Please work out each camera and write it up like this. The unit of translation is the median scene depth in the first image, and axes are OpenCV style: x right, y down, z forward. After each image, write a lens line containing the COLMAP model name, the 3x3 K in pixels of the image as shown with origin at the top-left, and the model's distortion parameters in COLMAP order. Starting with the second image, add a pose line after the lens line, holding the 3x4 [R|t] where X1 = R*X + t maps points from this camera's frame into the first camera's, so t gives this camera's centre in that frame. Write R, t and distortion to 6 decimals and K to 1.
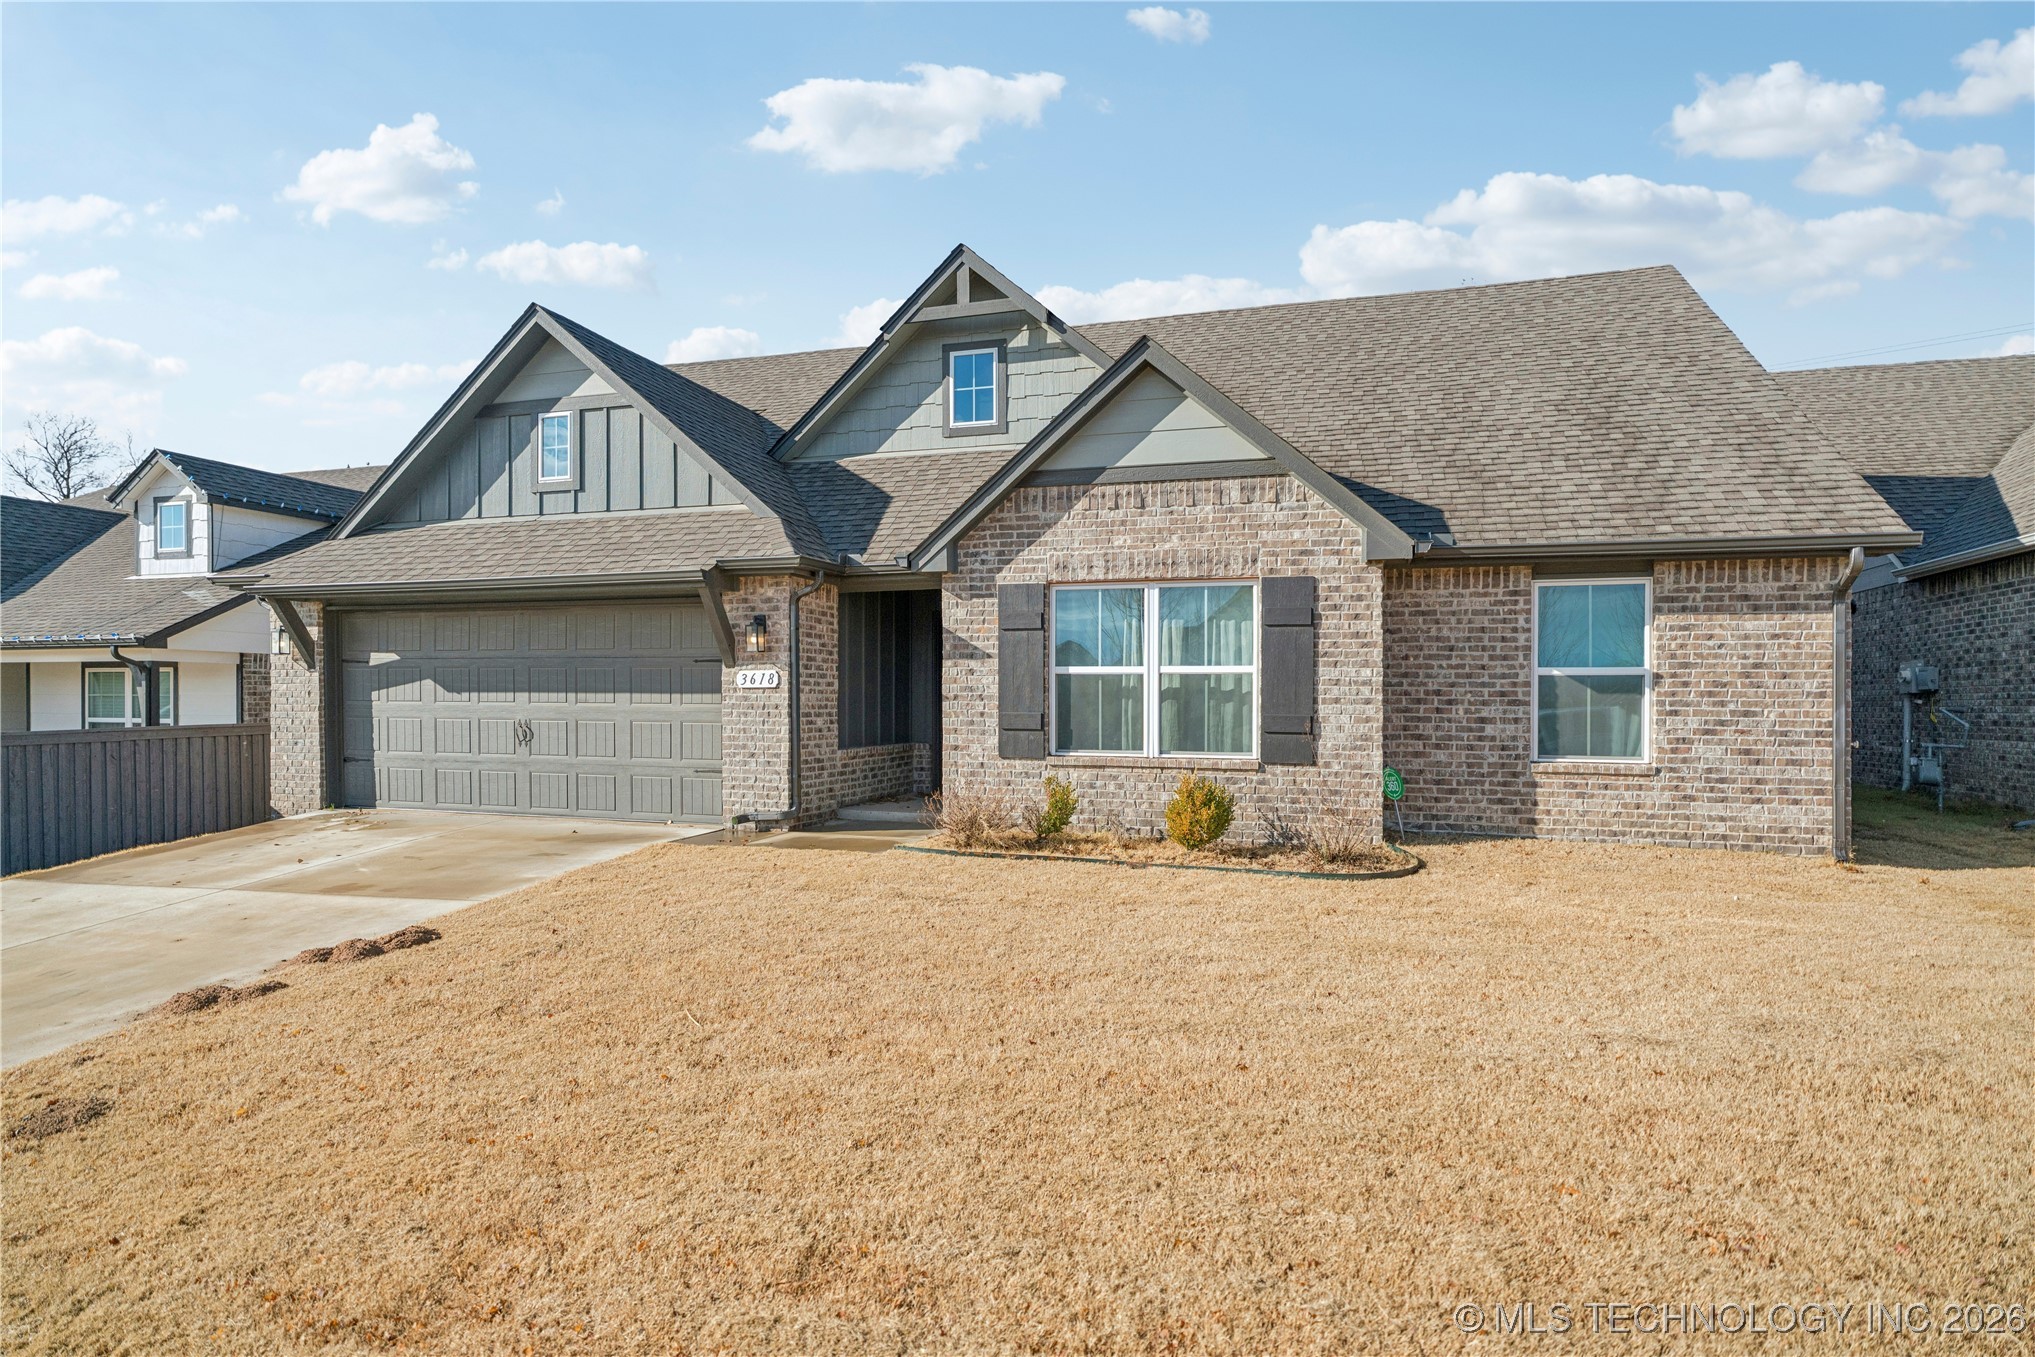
lens RADIAL K [[1208.4, 0, 1022.9], [0, 1208.4, 675.7], [0, 0, 1]] dist [-0.018737, 0.001447]
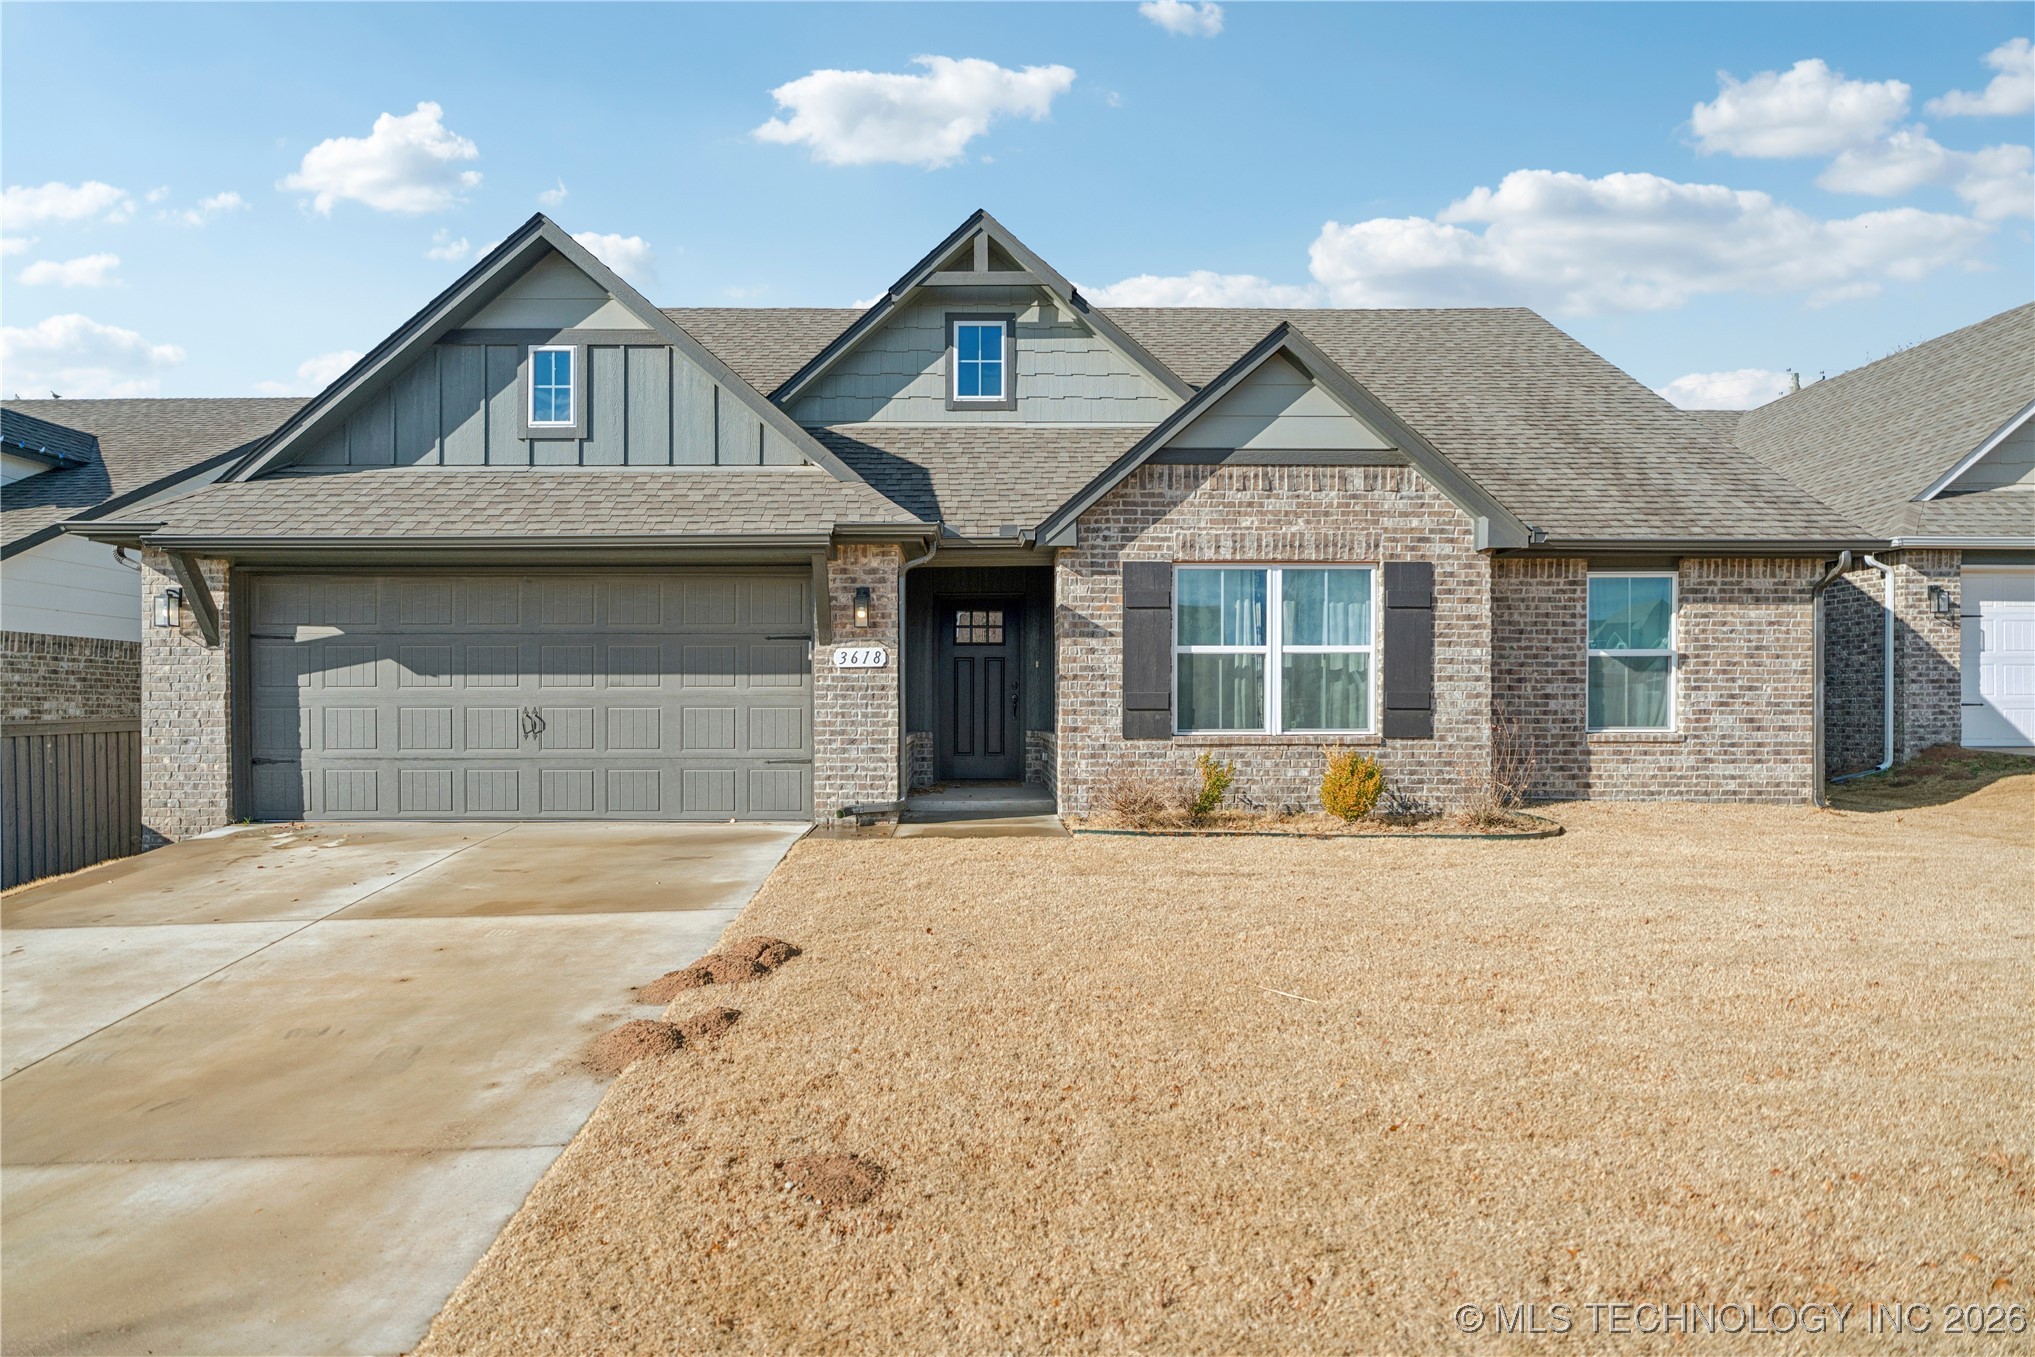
lens RADIAL K [[1208.4, 0, 1020.1], [0, 1208.4, 687.2], [0, 0, 1]] dist [-0.018737, 0.001447]
pose [[0.942297, -0.002631, 0.334768, -0.424310], [0.000775, 0.999984, 0.005677, 0.020558], [-0.334777, -0.005090, 0.942284, 0.105443]]
